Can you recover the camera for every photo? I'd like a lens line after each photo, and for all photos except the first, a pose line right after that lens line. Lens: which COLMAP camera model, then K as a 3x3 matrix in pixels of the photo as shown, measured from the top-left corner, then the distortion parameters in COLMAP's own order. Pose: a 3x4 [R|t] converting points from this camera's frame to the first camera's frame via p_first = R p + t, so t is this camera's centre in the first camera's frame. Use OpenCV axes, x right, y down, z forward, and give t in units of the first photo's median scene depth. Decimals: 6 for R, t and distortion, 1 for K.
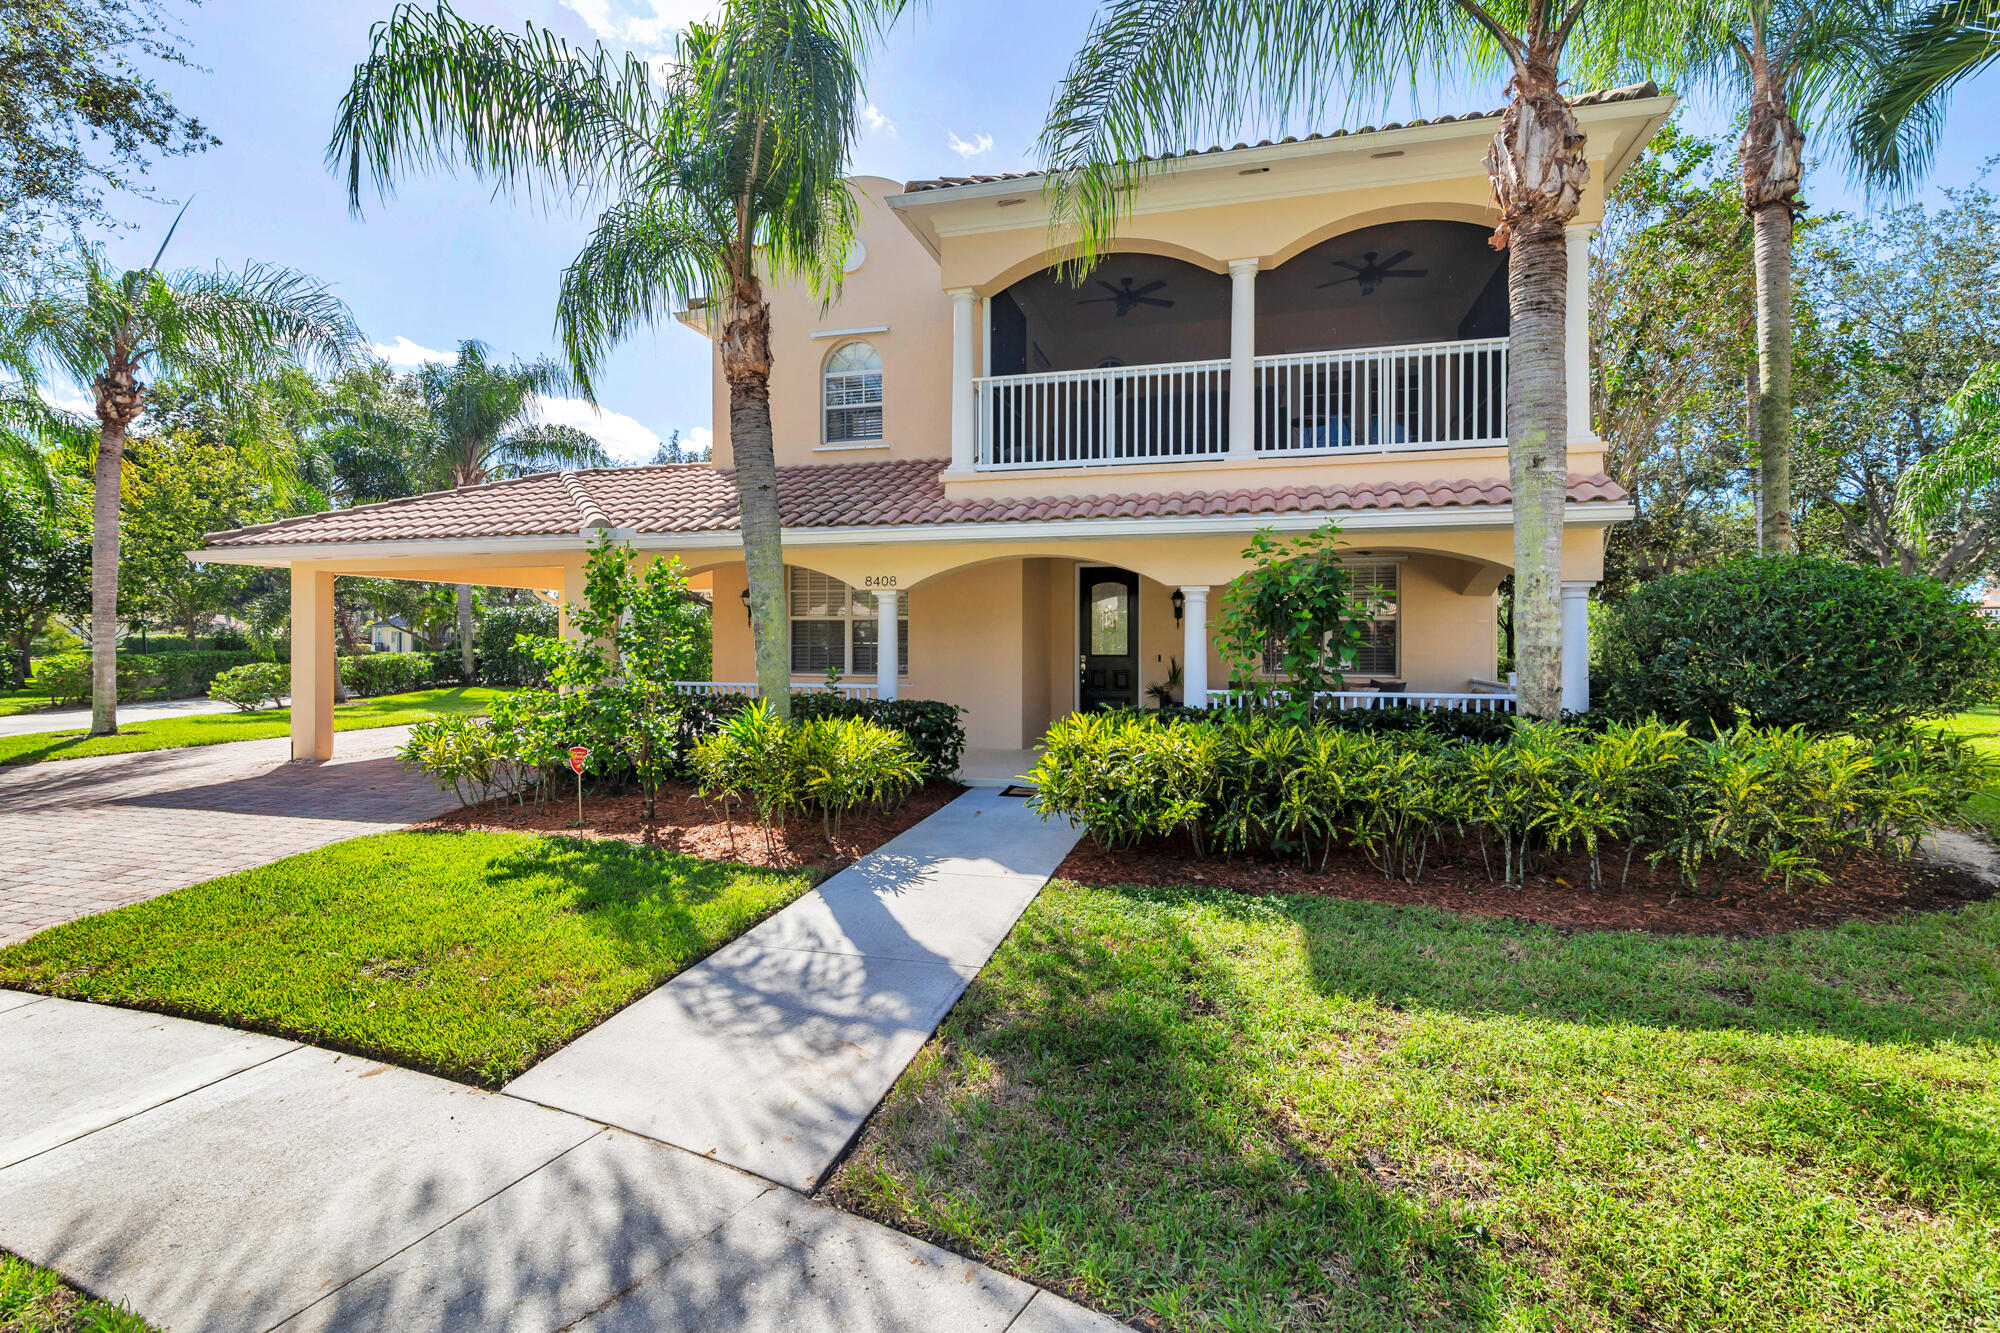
lens RADIAL K [[927.7, 0, 1002.8], [0, 927.7, 648.2], [0, 0, 1]] dist [-0.001889, -0.000802]
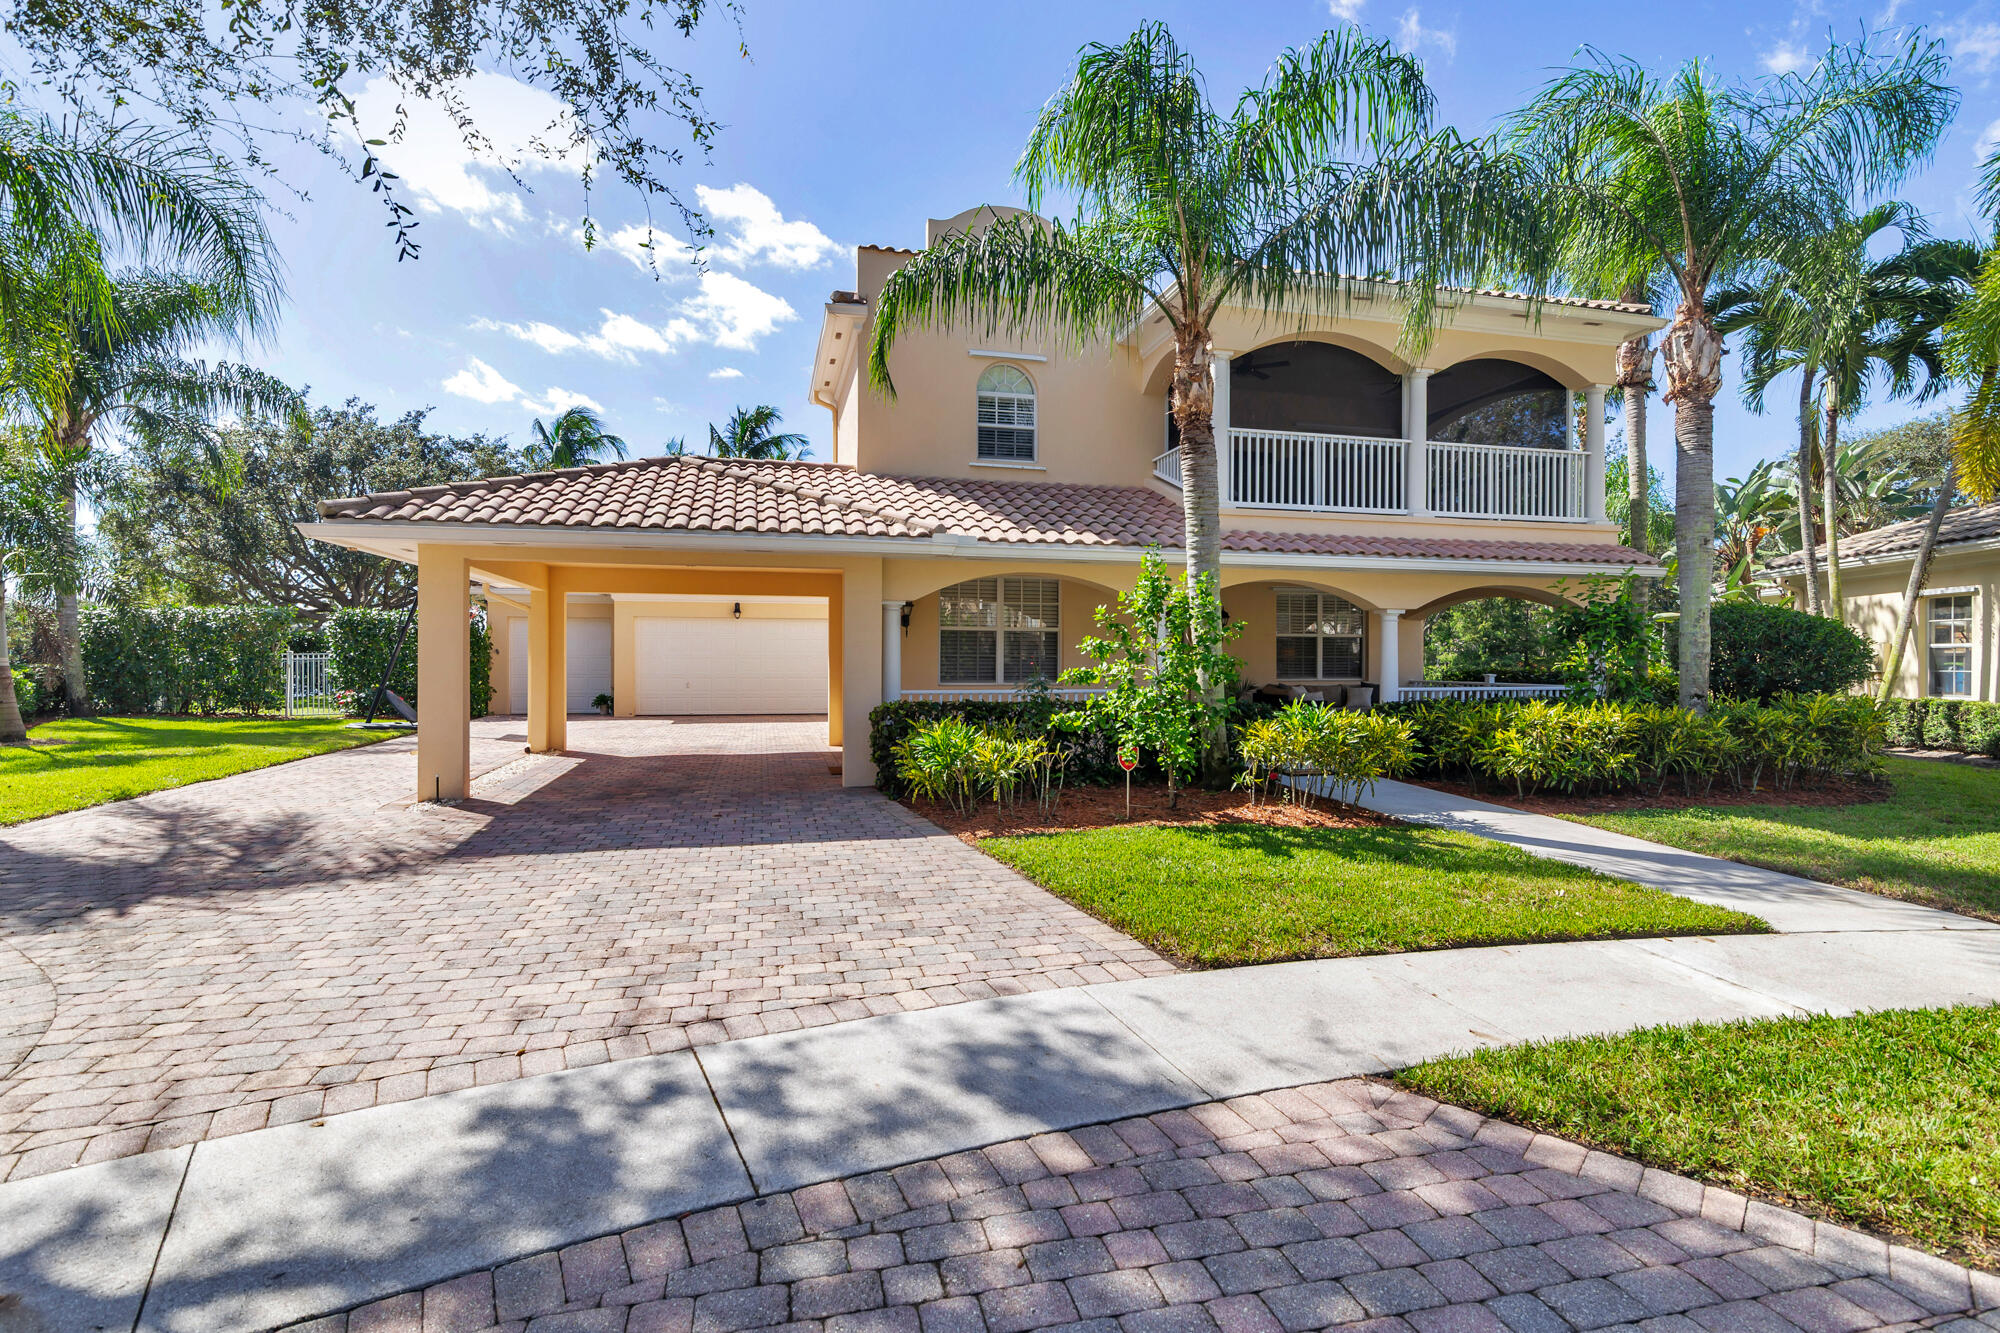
lens RADIAL K [[927.7, 0, 1008.2], [0, 927.7, 669.5], [0, 0, 1]] dist [-0.001889, -0.000802]
pose [[0.866252, 0.000001, 0.499608, -0.877294], [0.002668, 0.999986, -0.004627, 0.022241], [-0.499601, 0.005341, 0.866239, 0.123058]]
